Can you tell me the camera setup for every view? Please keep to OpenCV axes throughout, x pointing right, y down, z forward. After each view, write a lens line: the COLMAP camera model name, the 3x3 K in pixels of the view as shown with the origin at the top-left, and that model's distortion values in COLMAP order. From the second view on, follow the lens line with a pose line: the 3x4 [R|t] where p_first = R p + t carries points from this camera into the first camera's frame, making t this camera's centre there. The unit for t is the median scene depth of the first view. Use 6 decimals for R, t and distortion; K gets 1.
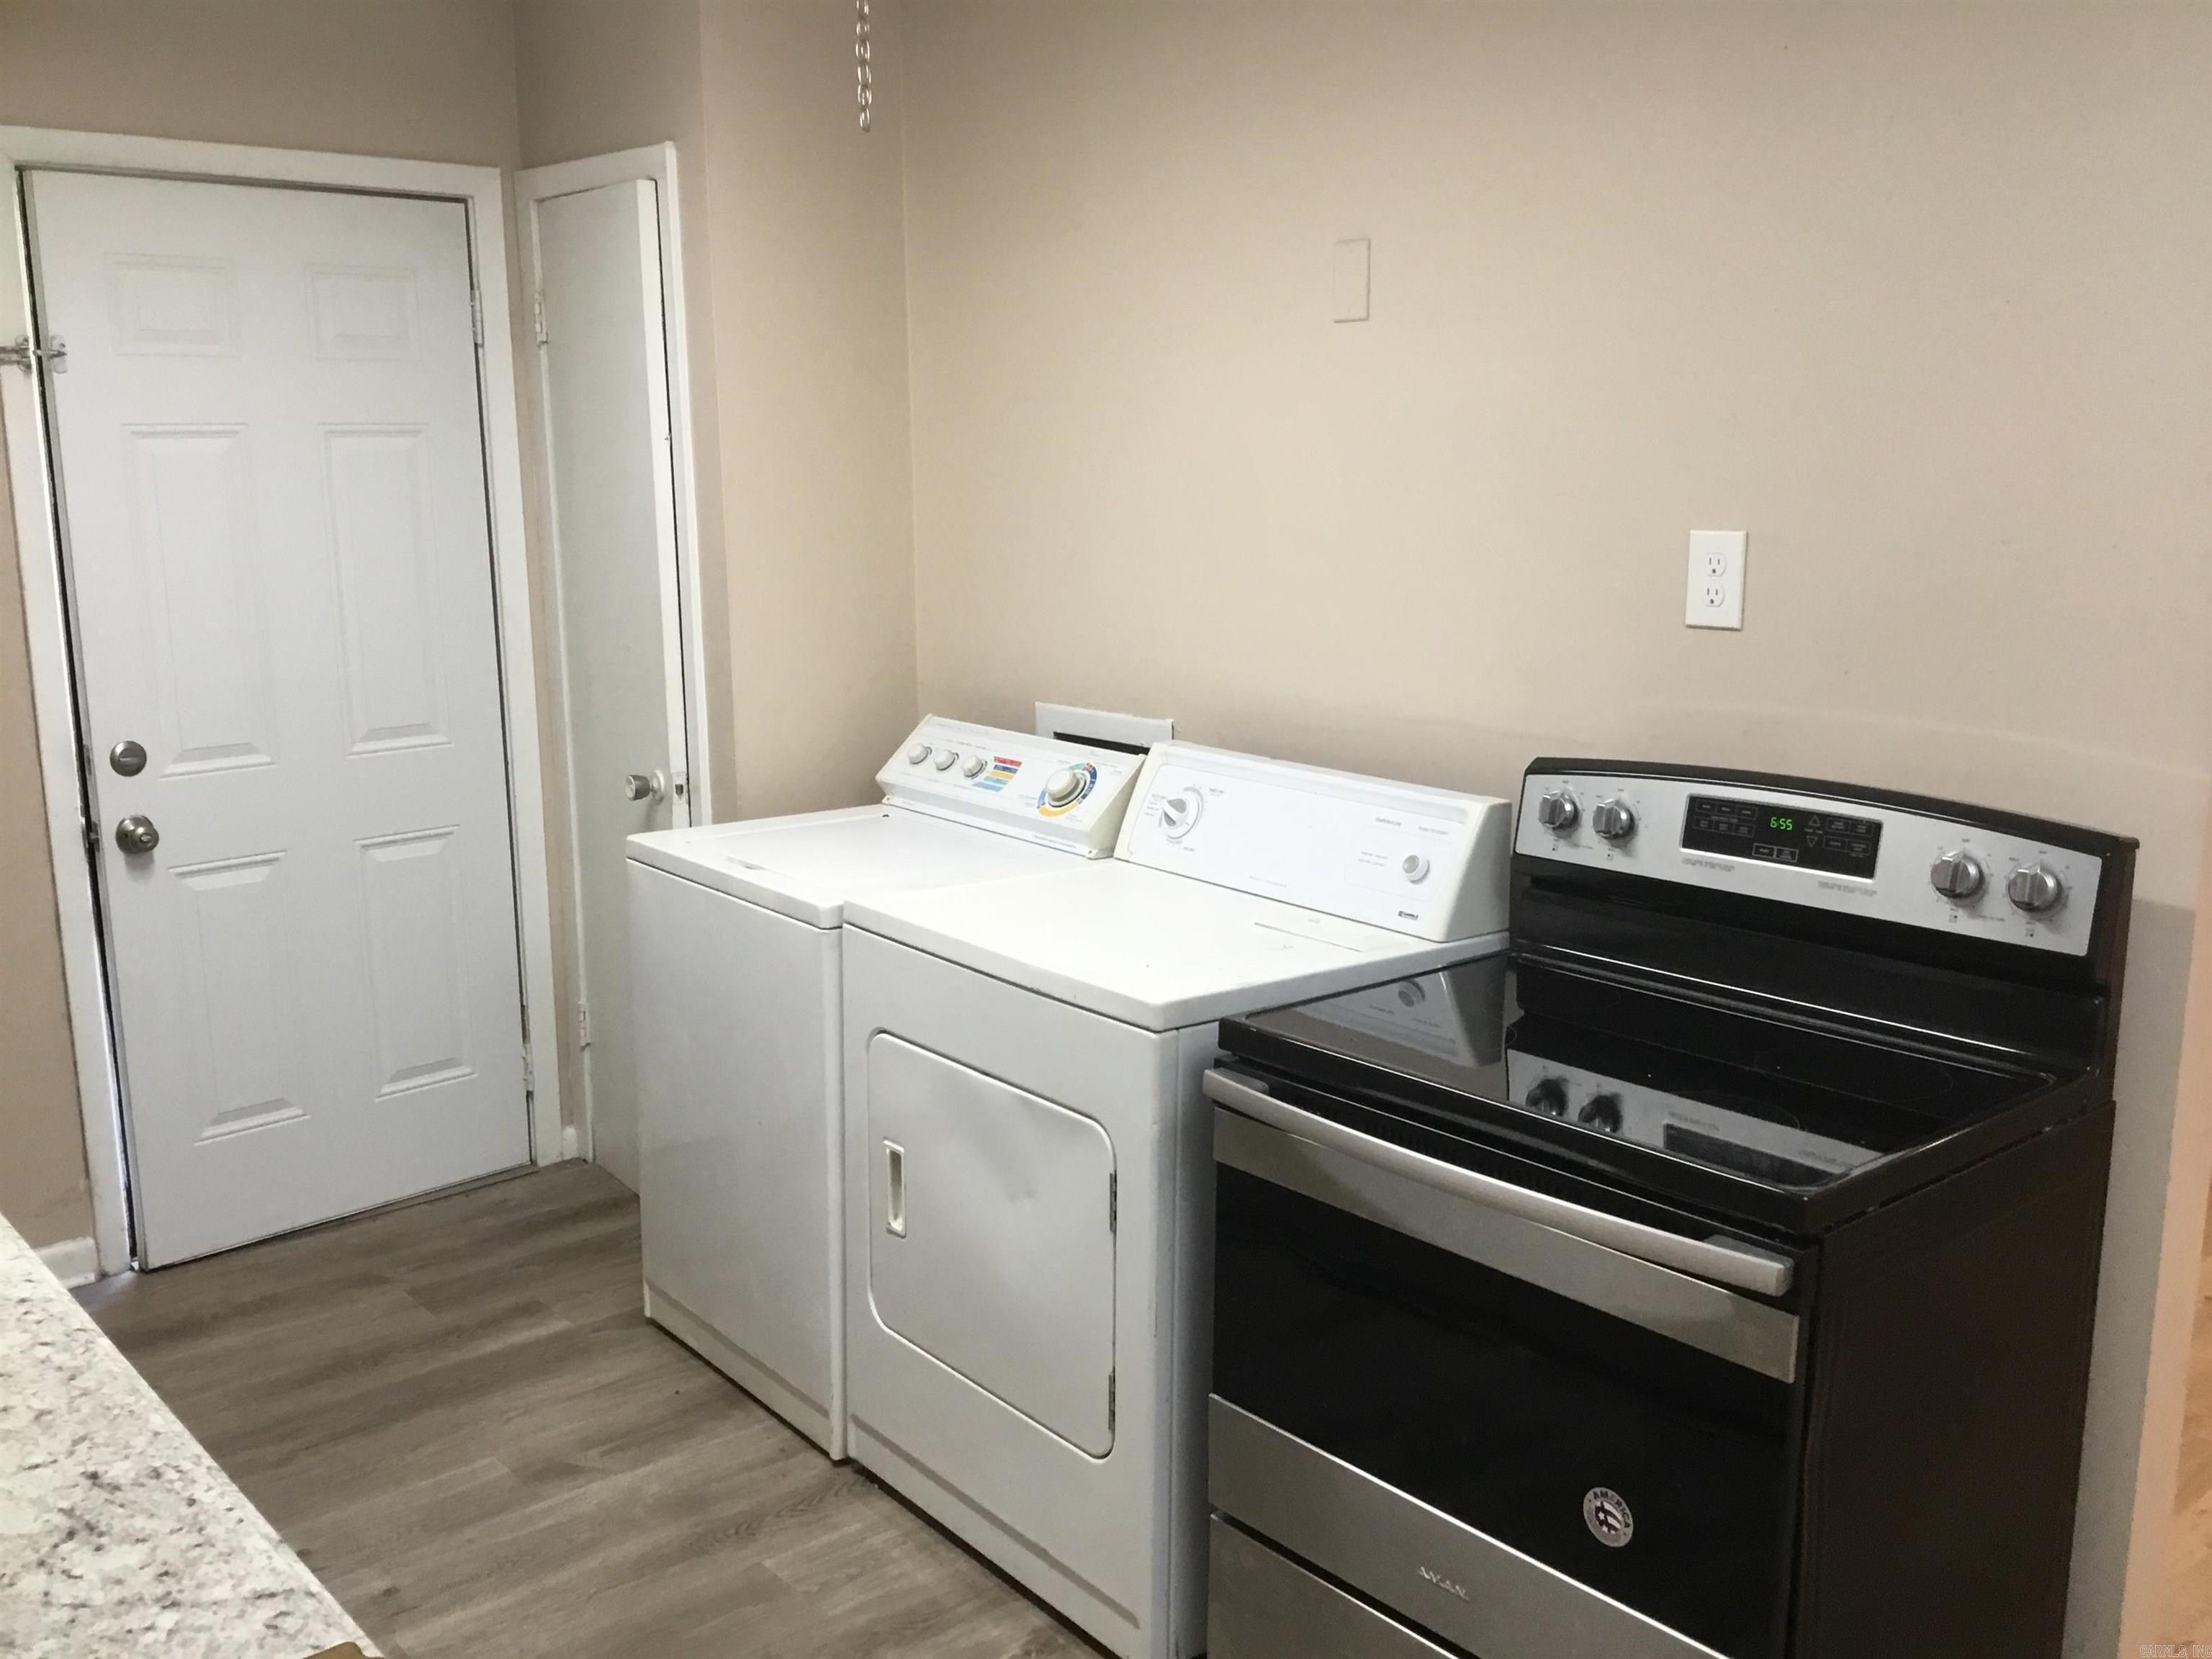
lens RADIAL K [[1990.0, 0, 1106.0], [0, 1990.0, 829.5], [0, 0, 1]] dist [0.126958, -0.238680]
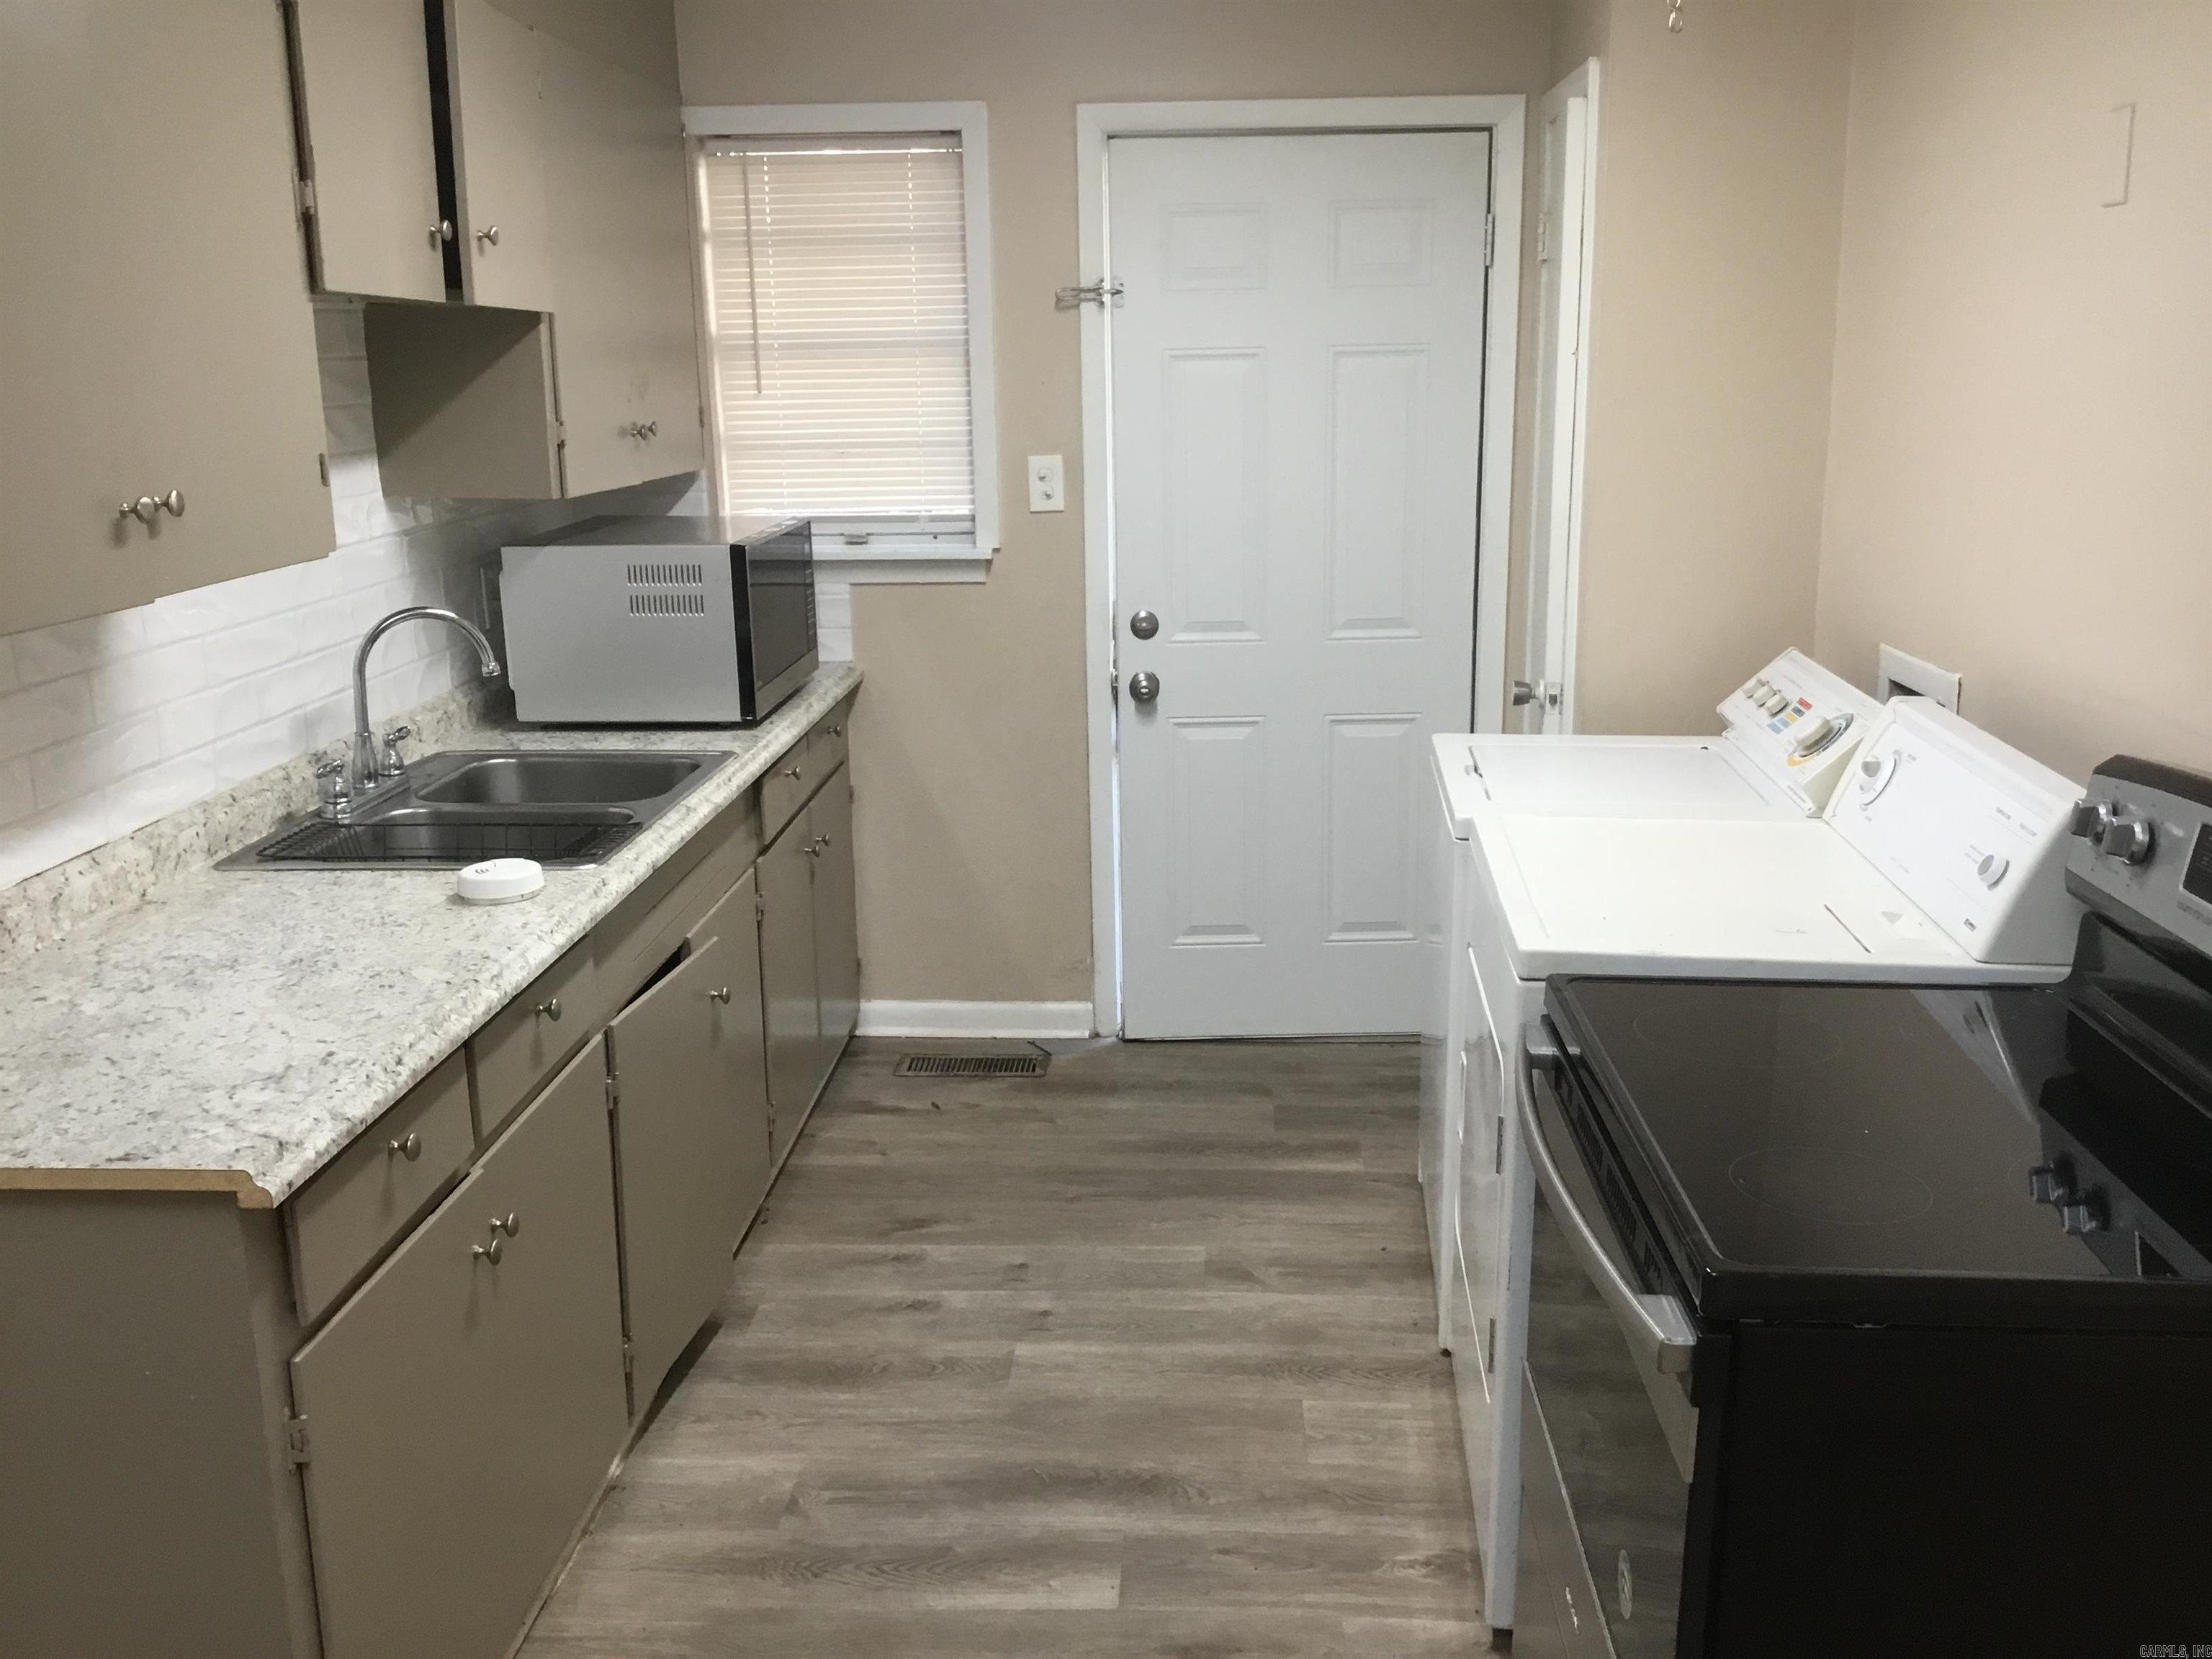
lens RADIAL K [[1990.0, 0, 1106.0], [0, 1990.0, 829.5], [0, 0, 1]] dist [0.126958, -0.238680]
pose [[0.722782, 0.153222, -0.673876, 0.350957], [-0.122247, 0.988081, 0.093546, -0.024266], [0.680178, 0.014766, 0.732899, 0.101860]]
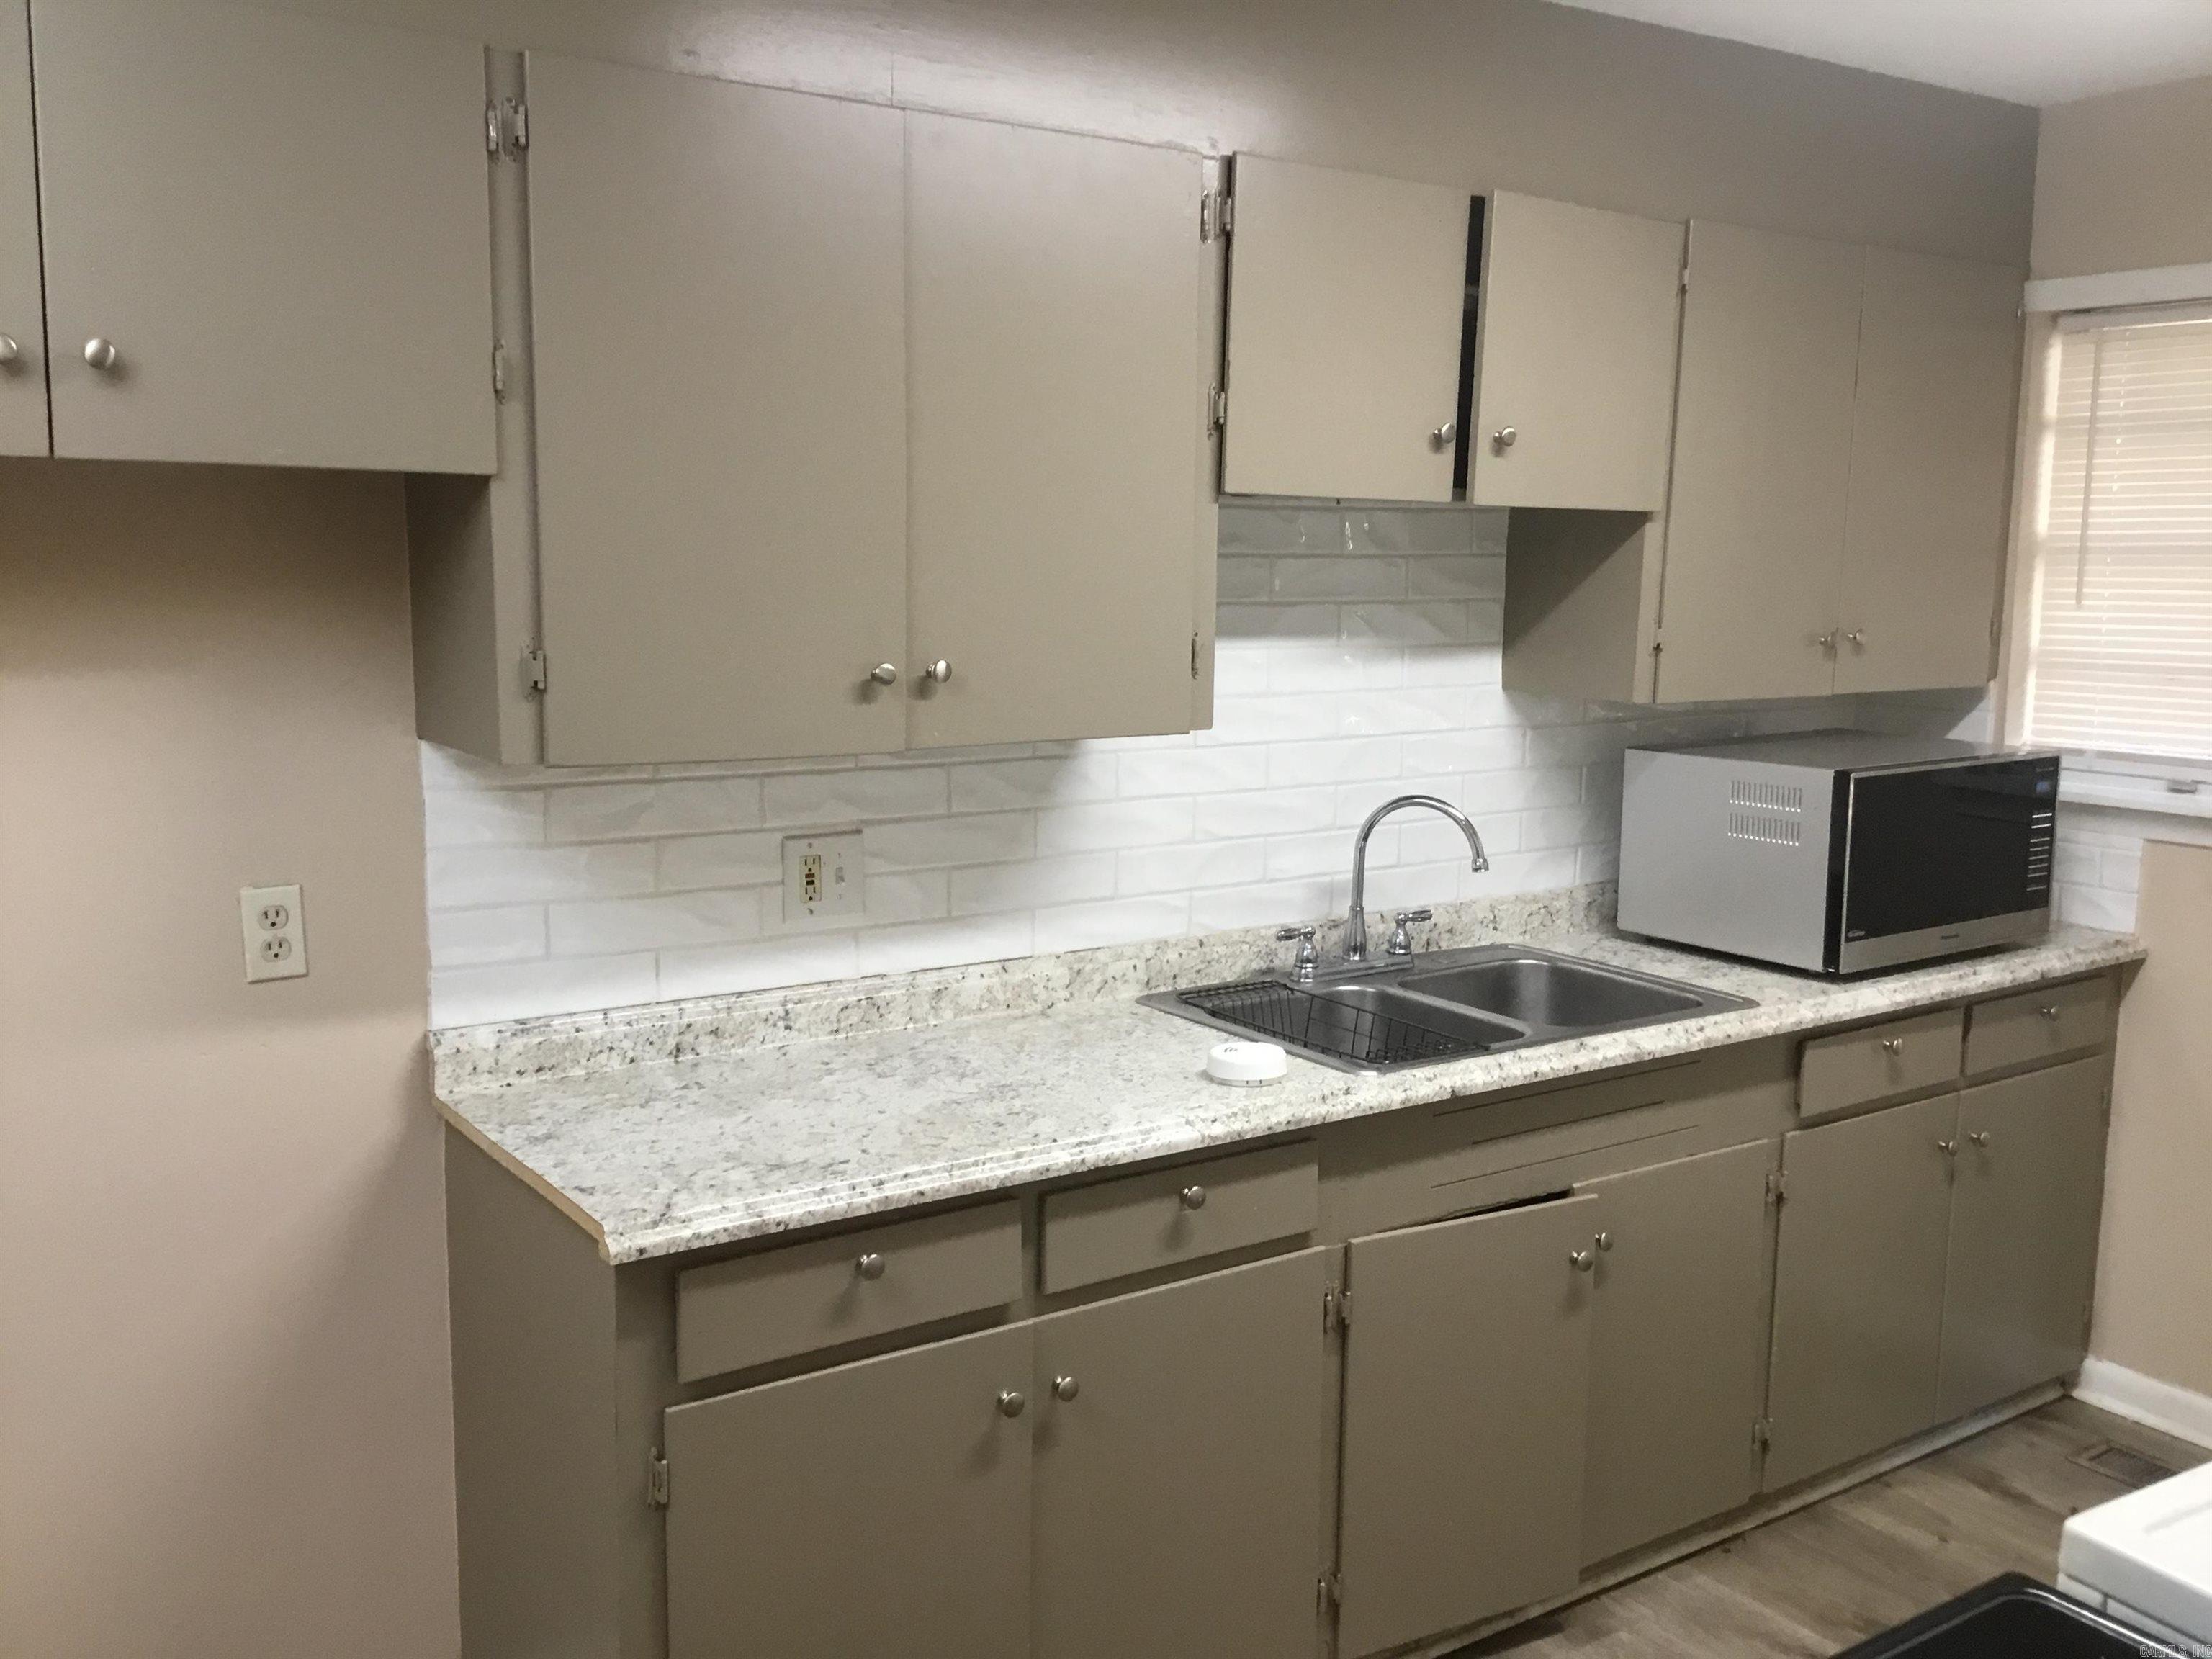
lens RADIAL K [[1990.0, 0, 1106.0], [0, 1990.0, 829.5], [0, 0, 1]] dist [0.126958, -0.238680]
pose [[-0.088388, 0.142963, -0.985773, 0.418220], [-0.206634, 0.965487, 0.158549, -0.100769], [0.974418, 0.217708, -0.055796, 0.469258]]
